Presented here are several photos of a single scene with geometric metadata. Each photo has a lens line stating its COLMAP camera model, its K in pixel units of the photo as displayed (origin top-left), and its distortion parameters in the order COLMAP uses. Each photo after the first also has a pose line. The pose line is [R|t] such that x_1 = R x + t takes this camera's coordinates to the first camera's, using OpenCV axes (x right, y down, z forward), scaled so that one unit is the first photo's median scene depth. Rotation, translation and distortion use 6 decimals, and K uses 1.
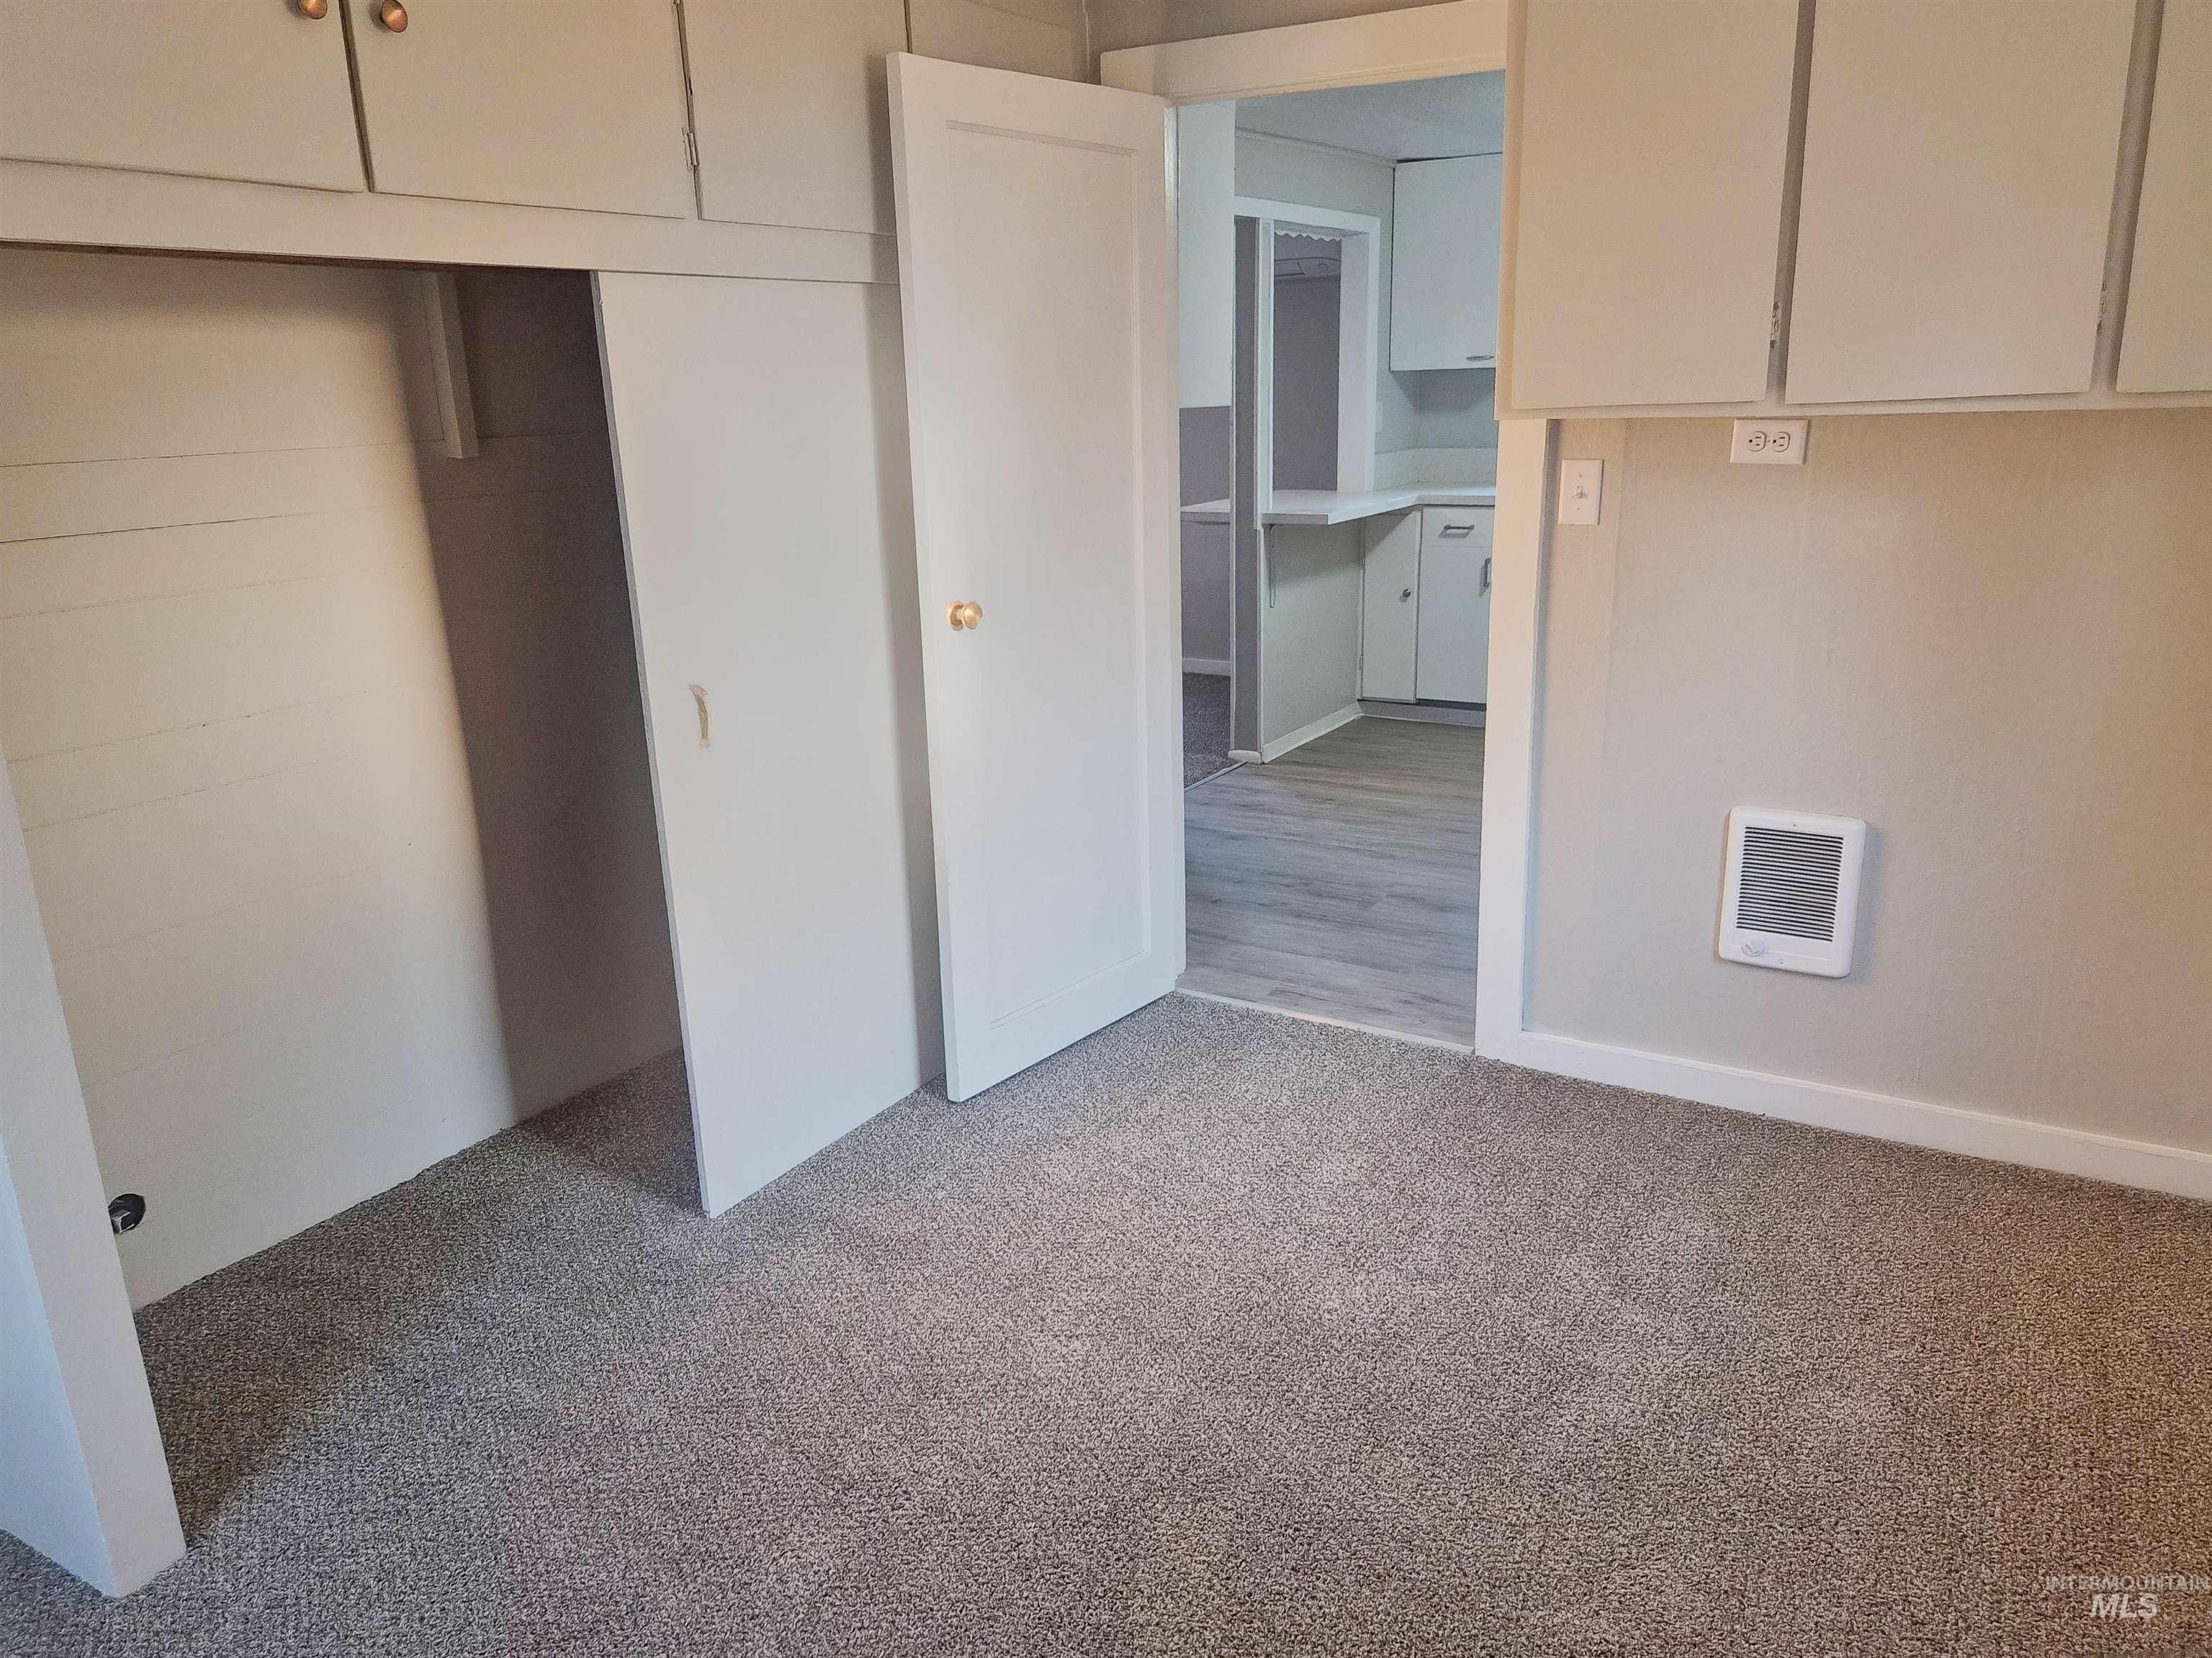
lens RADIAL K [[1549.8, 0, 1106.0], [0, 1549.8, 829.0], [0, 0, 1]] dist [0.049040, -0.001346]
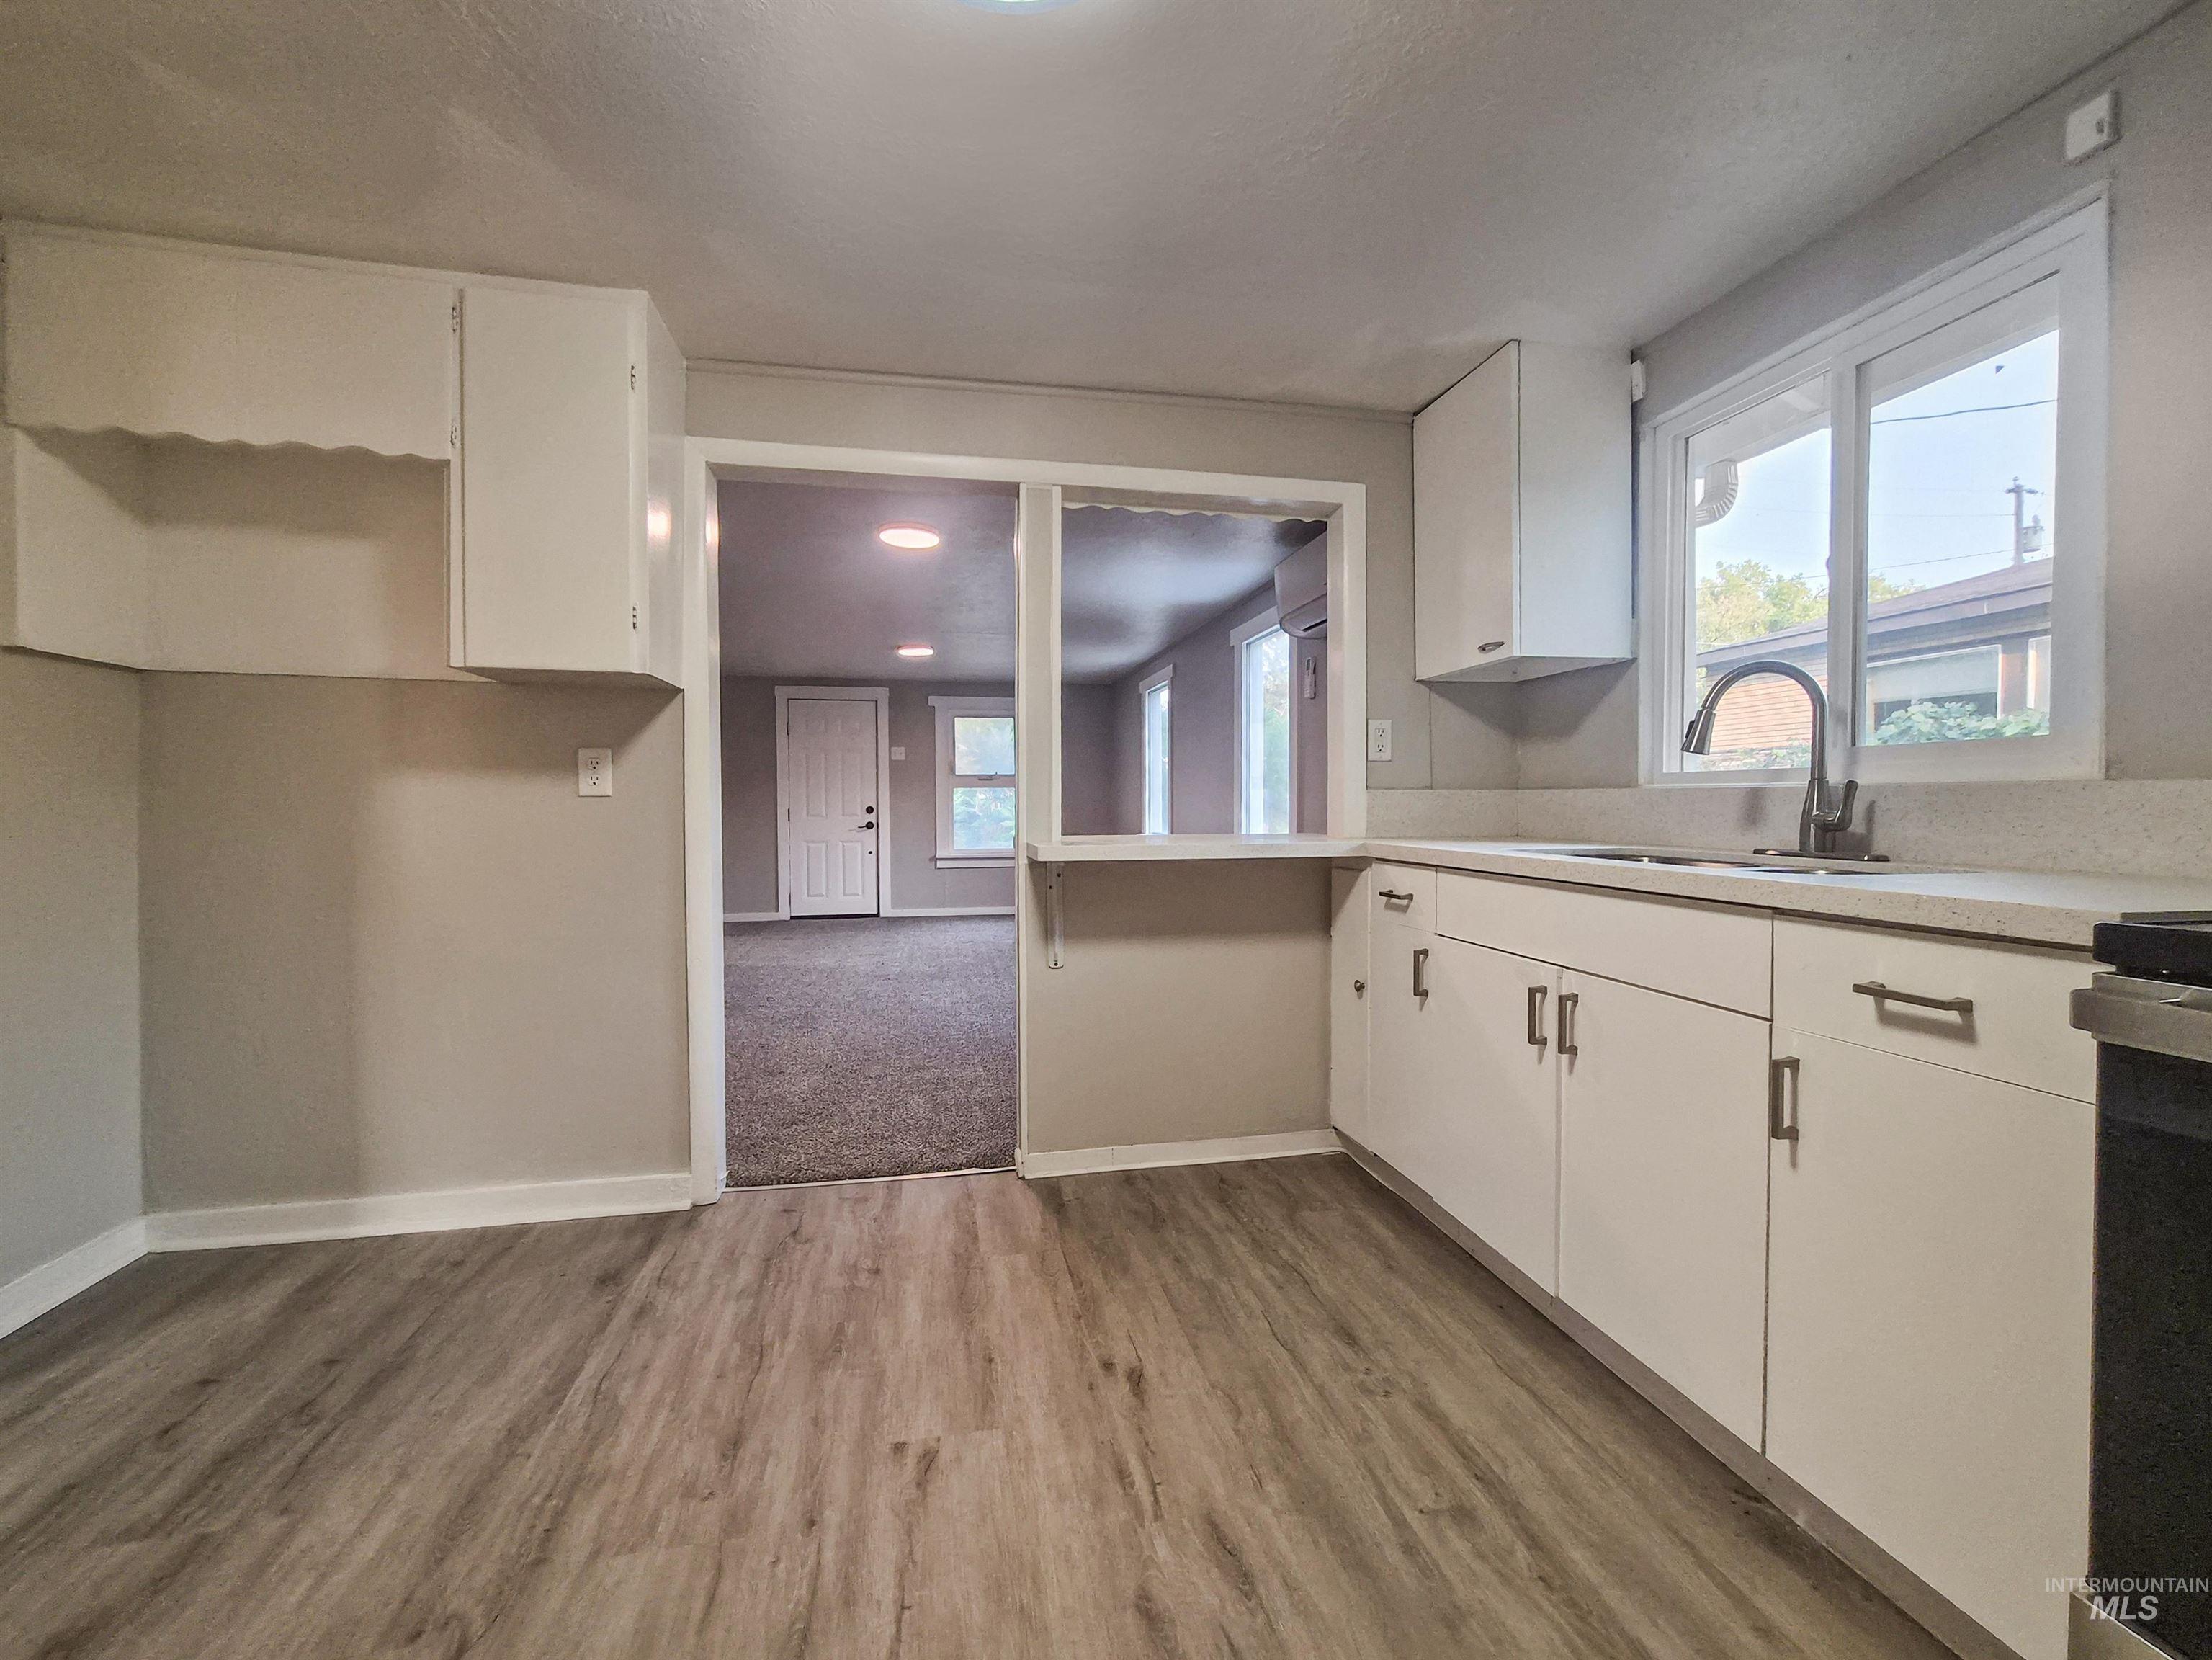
lens RADIAL K [[894.2, 0, 1106.0], [0, 894.2, 830.0], [0, 0, 1]] dist [-0.000760, 0.000009]
pose [[0.680381, 0.035426, -0.732002, 0.480769], [-0.210219, 0.966291, -0.148629, -0.163331], [0.702061, 0.255005, 0.664893, 0.777724]]
